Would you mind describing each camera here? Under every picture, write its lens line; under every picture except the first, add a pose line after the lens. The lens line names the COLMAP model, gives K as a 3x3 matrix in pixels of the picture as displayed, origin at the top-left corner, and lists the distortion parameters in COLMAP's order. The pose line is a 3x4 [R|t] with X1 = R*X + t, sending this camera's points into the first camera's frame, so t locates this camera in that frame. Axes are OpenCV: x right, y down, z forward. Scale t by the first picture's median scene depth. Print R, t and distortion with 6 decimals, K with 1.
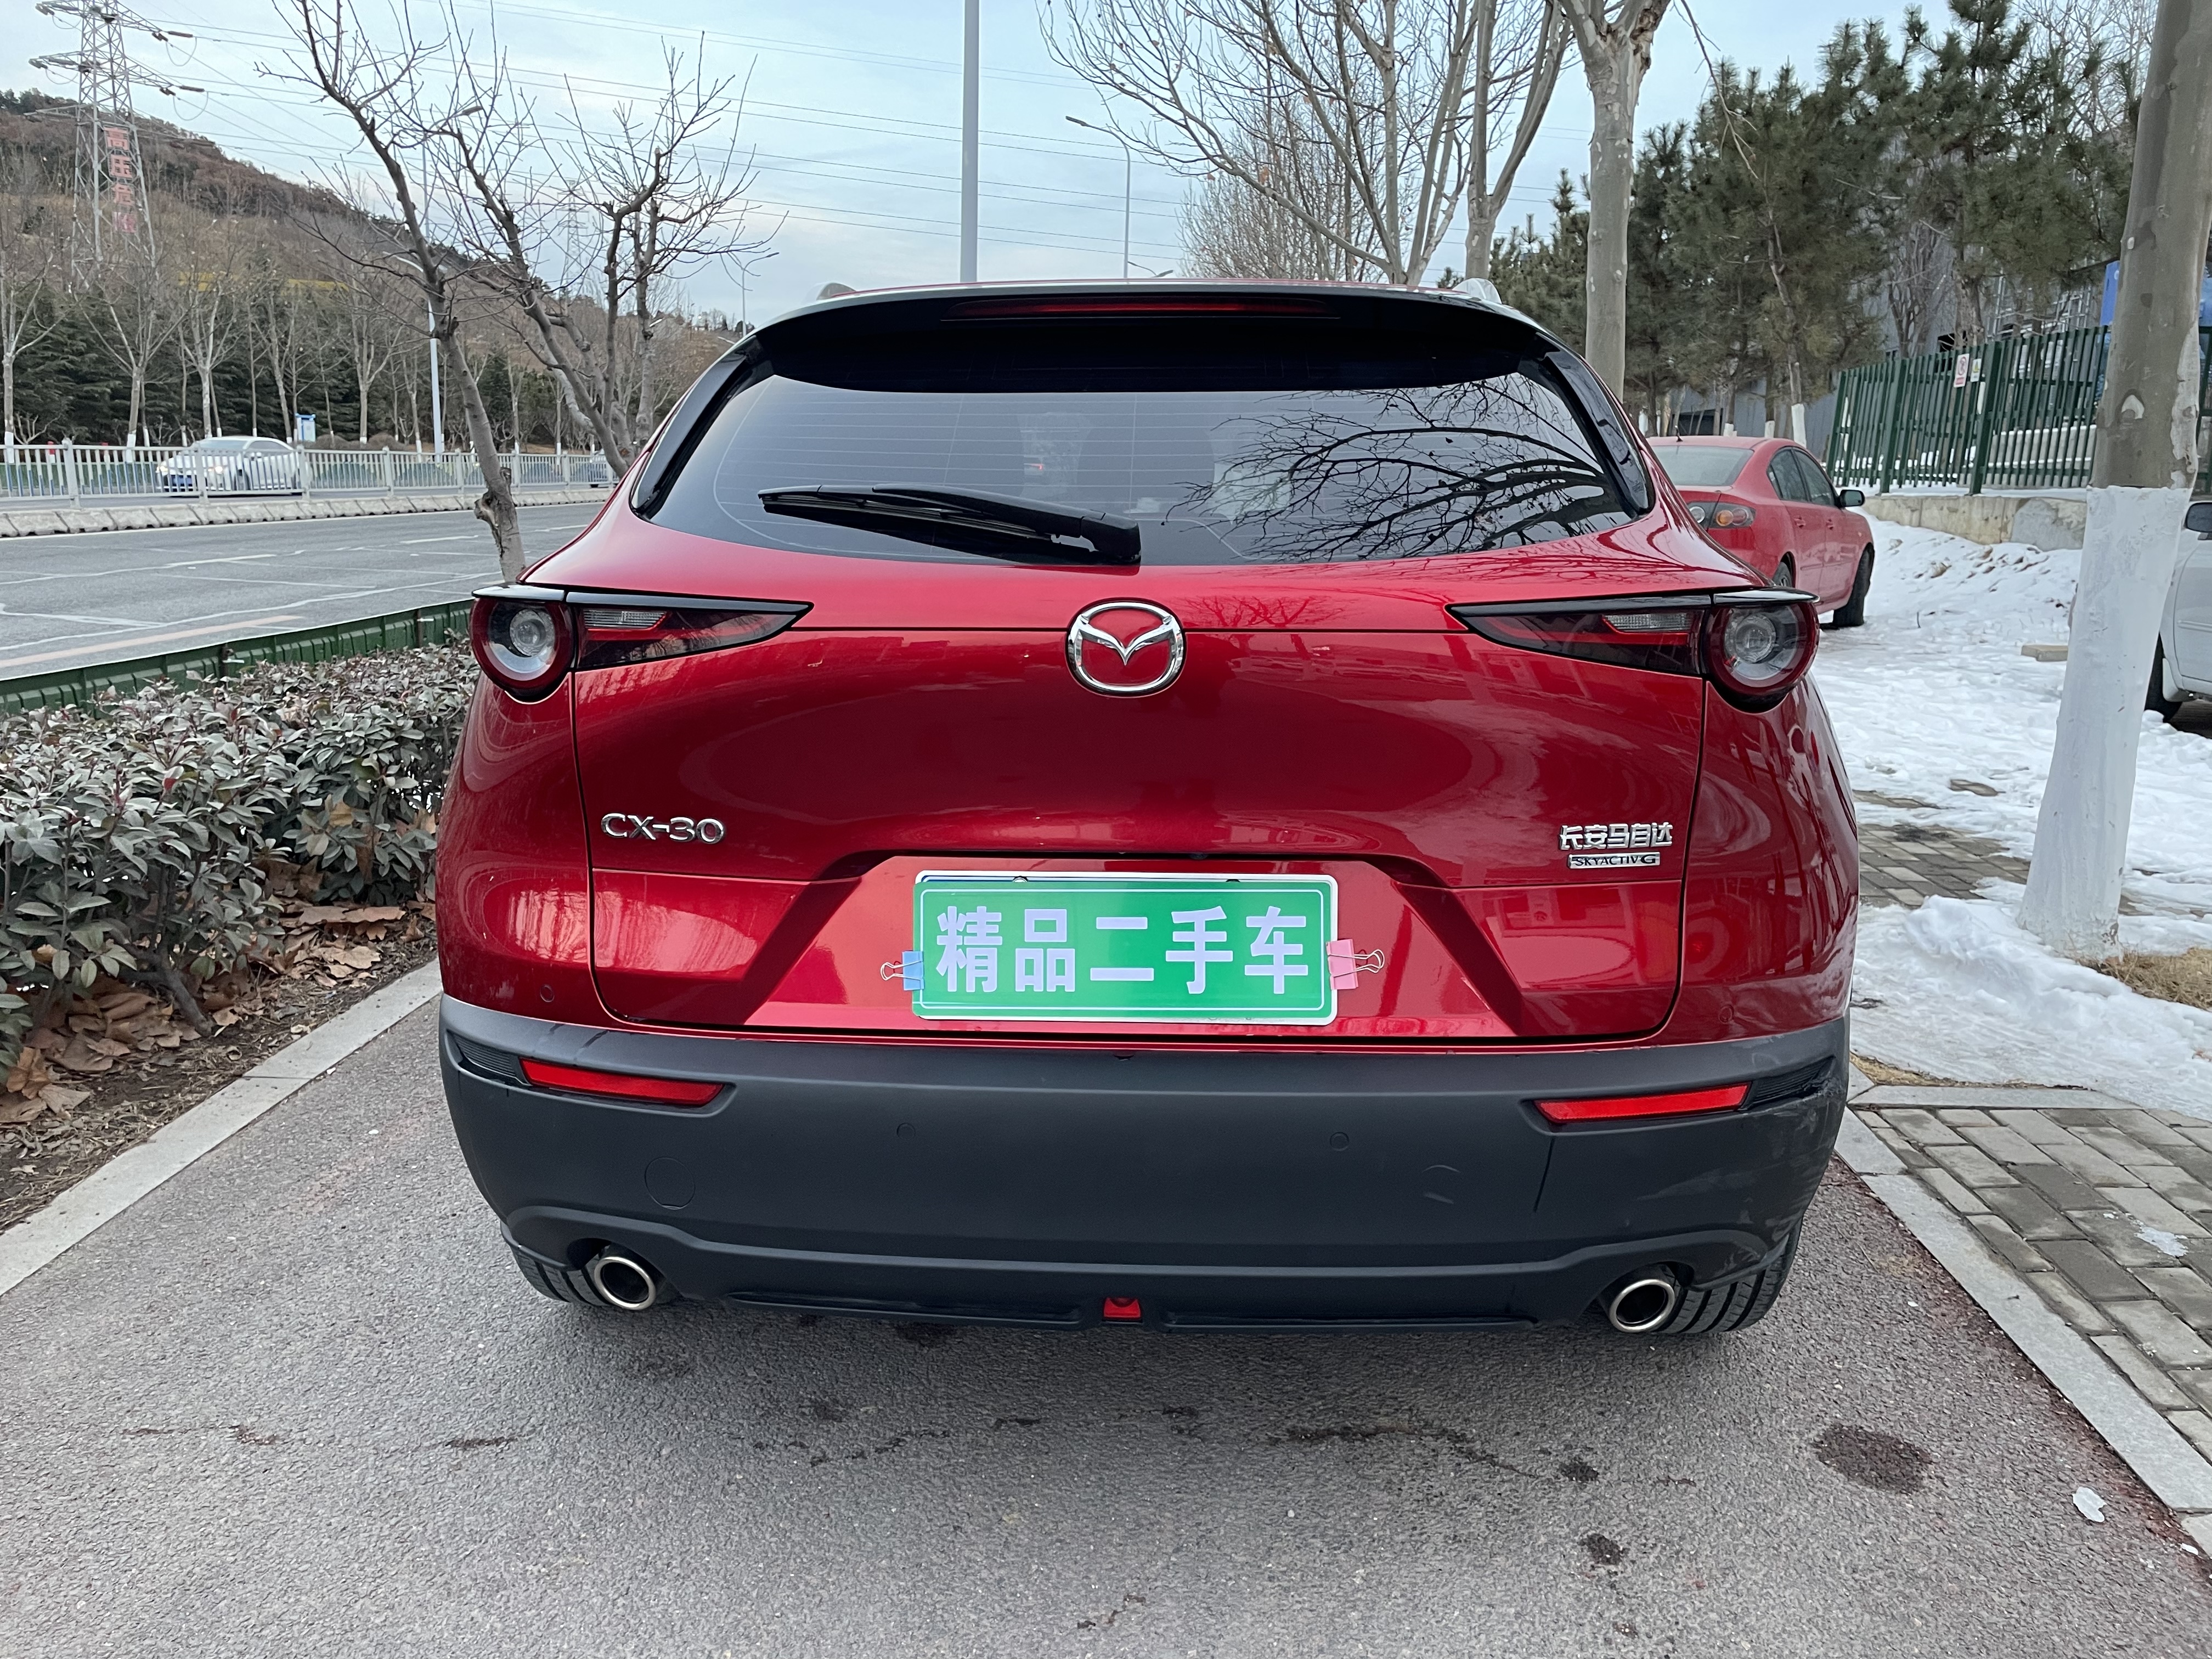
lens RADIAL K [[1671.6, 0, 1106.0], [0, 1671.6, 829.5], [0, 0, 1]] dist [0.097188, -0.111745]
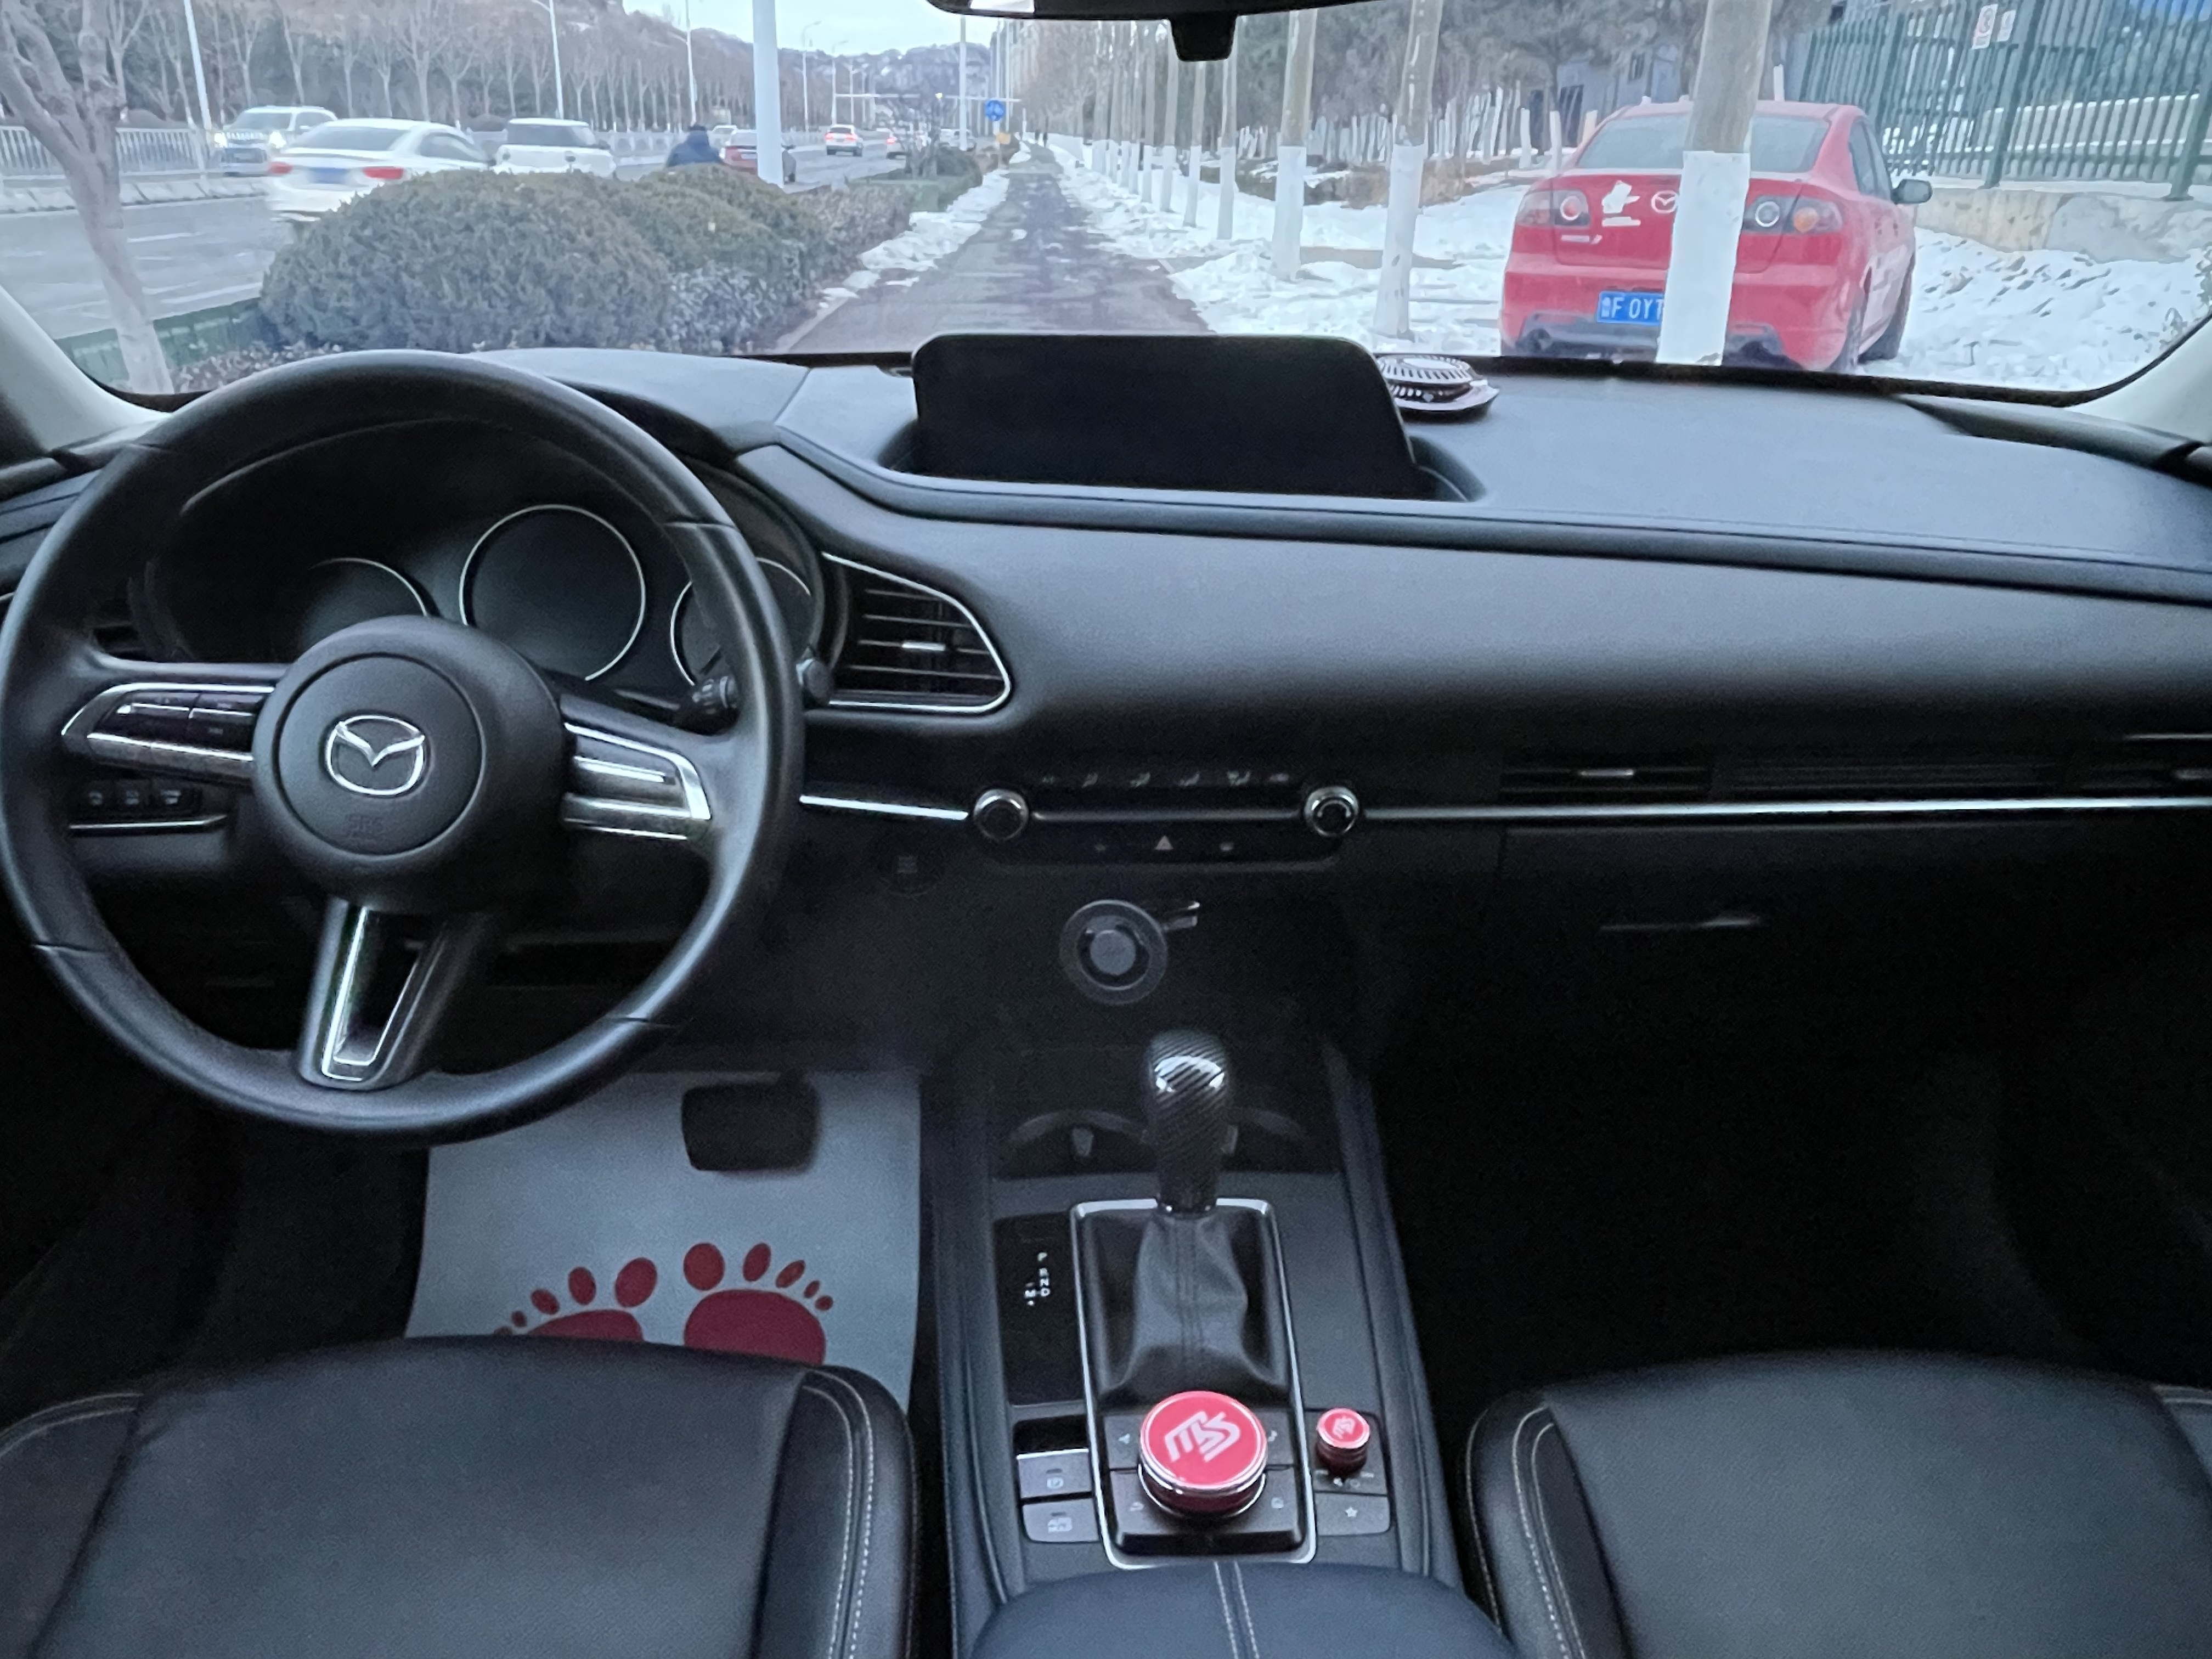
lens RADIAL K [[1592.5, 0, 1070.5], [0, 1592.5, 832.2], [0, 0, 1]] dist [-0.004154, -0.006447]
pose [[0.997308, -0.025846, 0.068625, 0.006440], [0.012052, 0.980874, 0.194269, -0.161060], [-0.072334, -0.192919, 0.978545, 0.788647]]
